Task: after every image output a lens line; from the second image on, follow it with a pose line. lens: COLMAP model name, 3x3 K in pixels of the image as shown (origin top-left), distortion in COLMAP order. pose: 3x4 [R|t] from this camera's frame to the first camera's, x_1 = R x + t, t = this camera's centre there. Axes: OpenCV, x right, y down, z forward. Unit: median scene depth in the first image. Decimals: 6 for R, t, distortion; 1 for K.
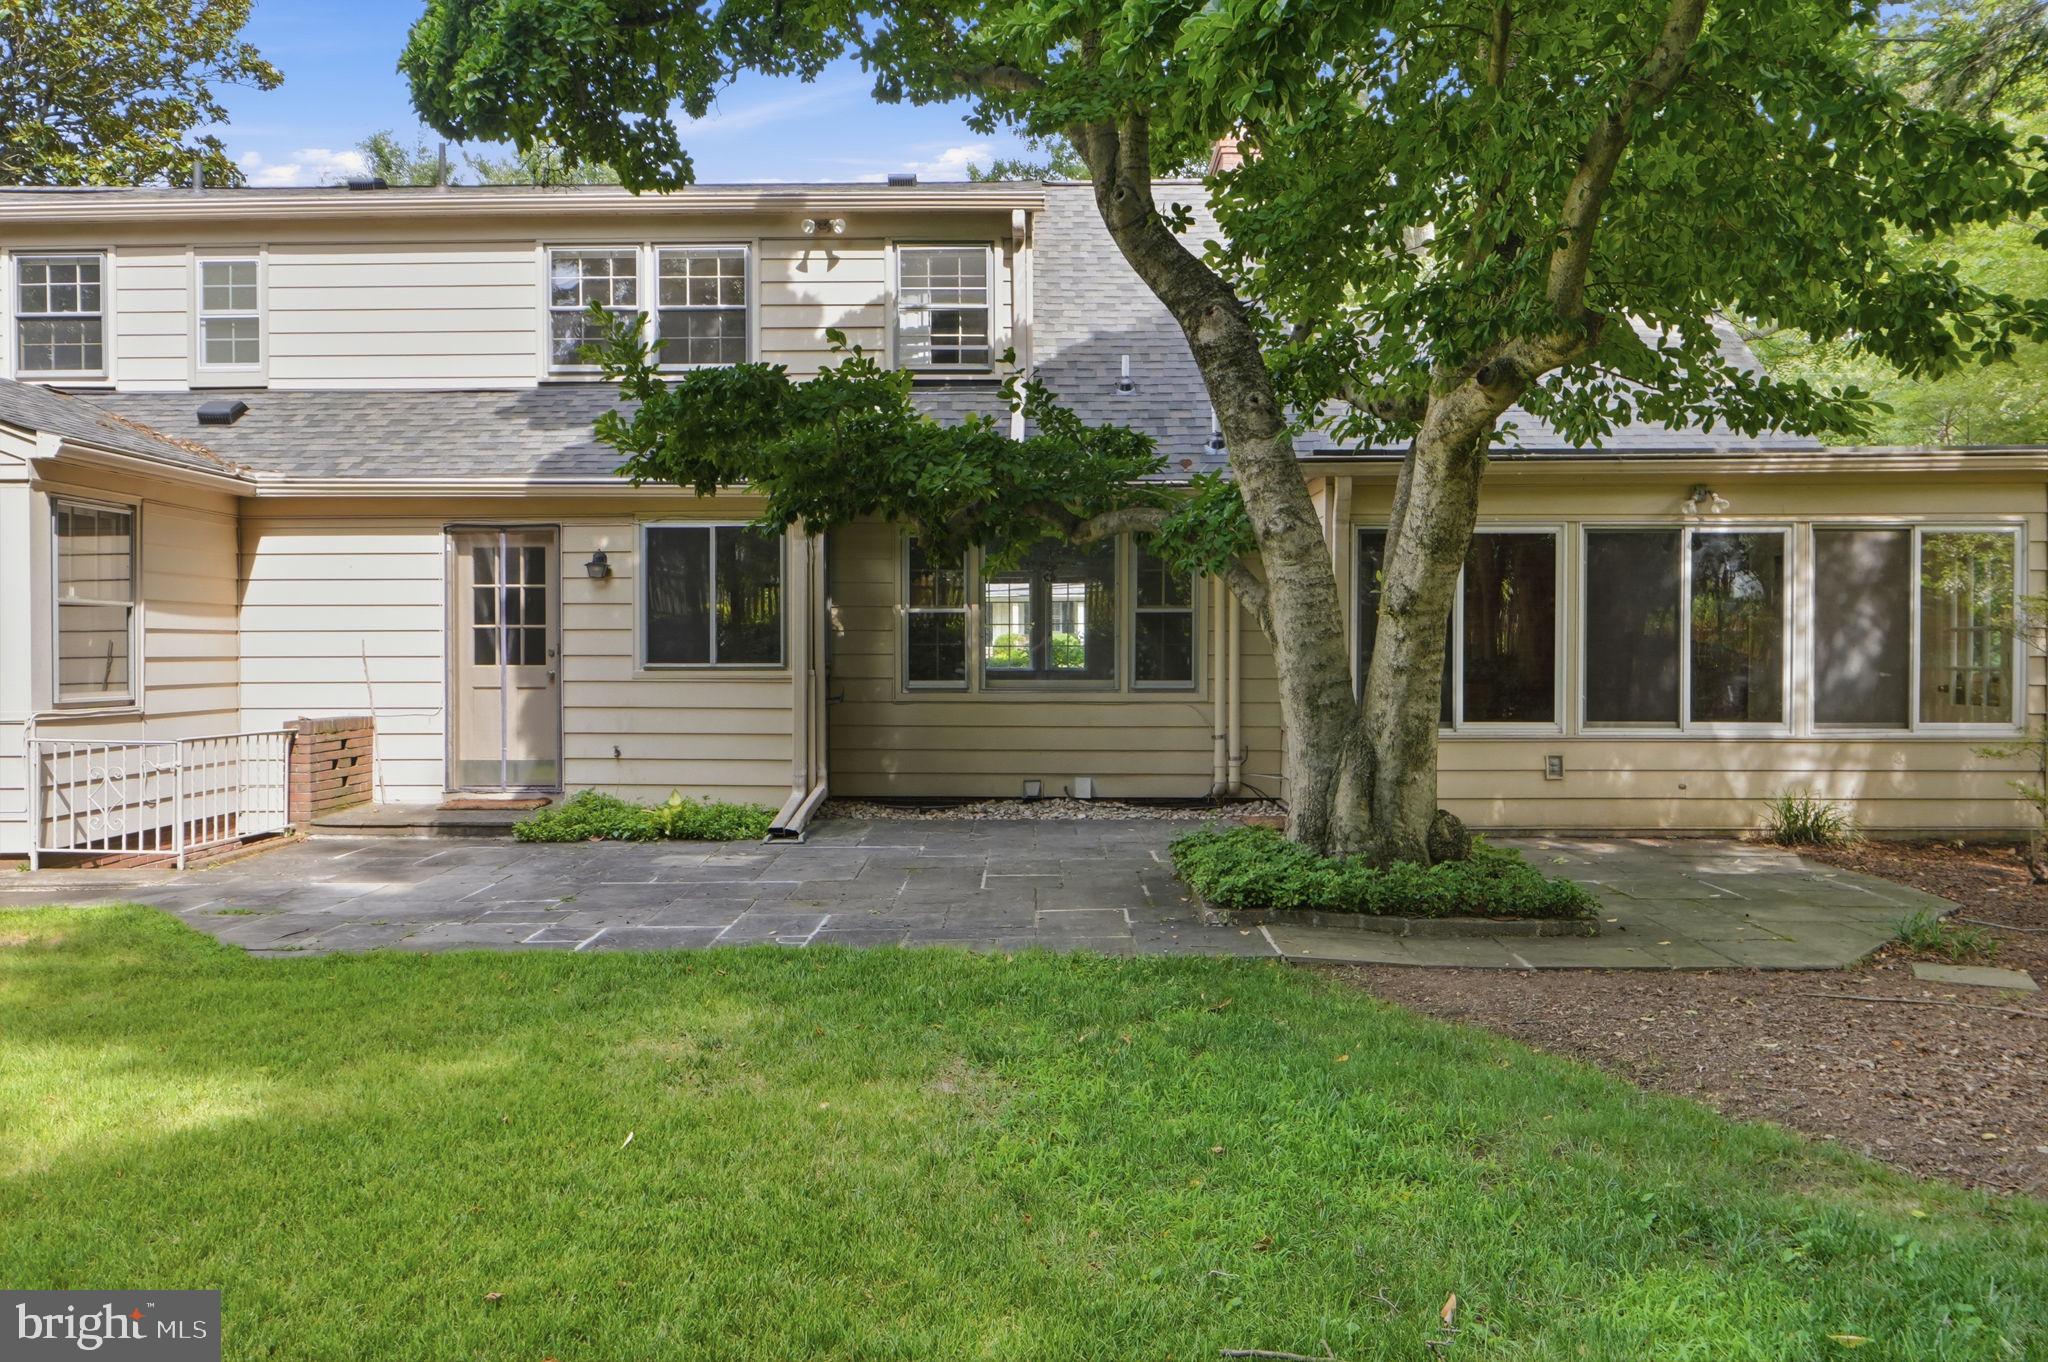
lens RADIAL K [[1504.7, 0, 1020.2], [0, 1504.7, 644.0], [0, 0, 1]] dist [0.007319, 0.000643]
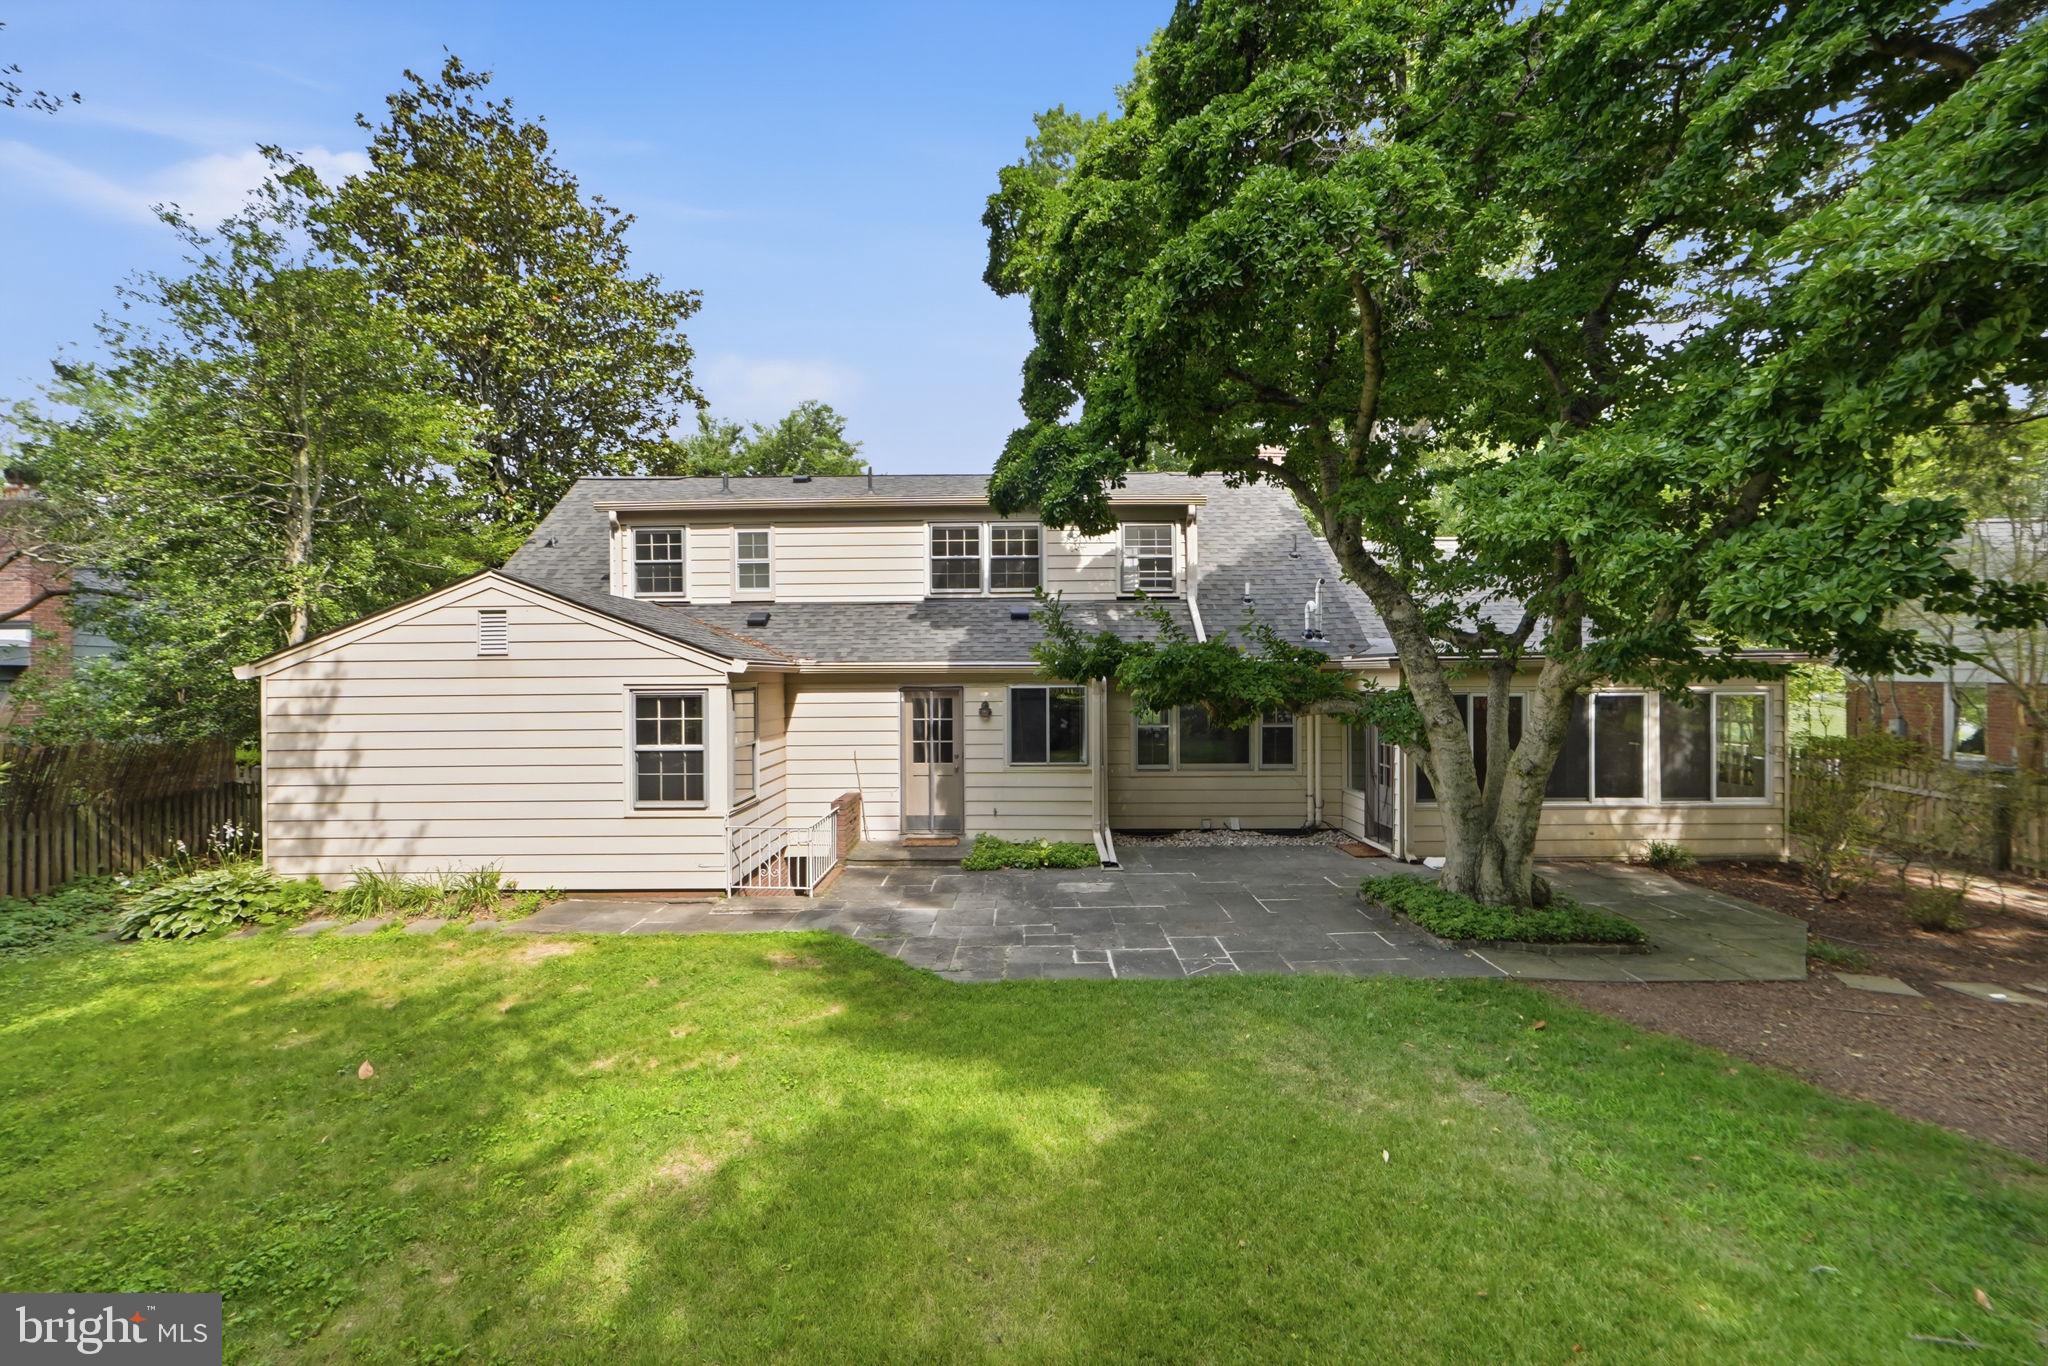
lens RADIAL K [[840.7, 0, 1053.3], [0, 840.7, 680.0], [0, 0, 1]] dist [-0.002162, -0.000181]
pose [[0.999825, -0.004277, 0.018224, -0.214009], [0.004327, 0.999987, -0.002757, -0.083570], [-0.018212, 0.002835, 0.999830, -0.018096]]
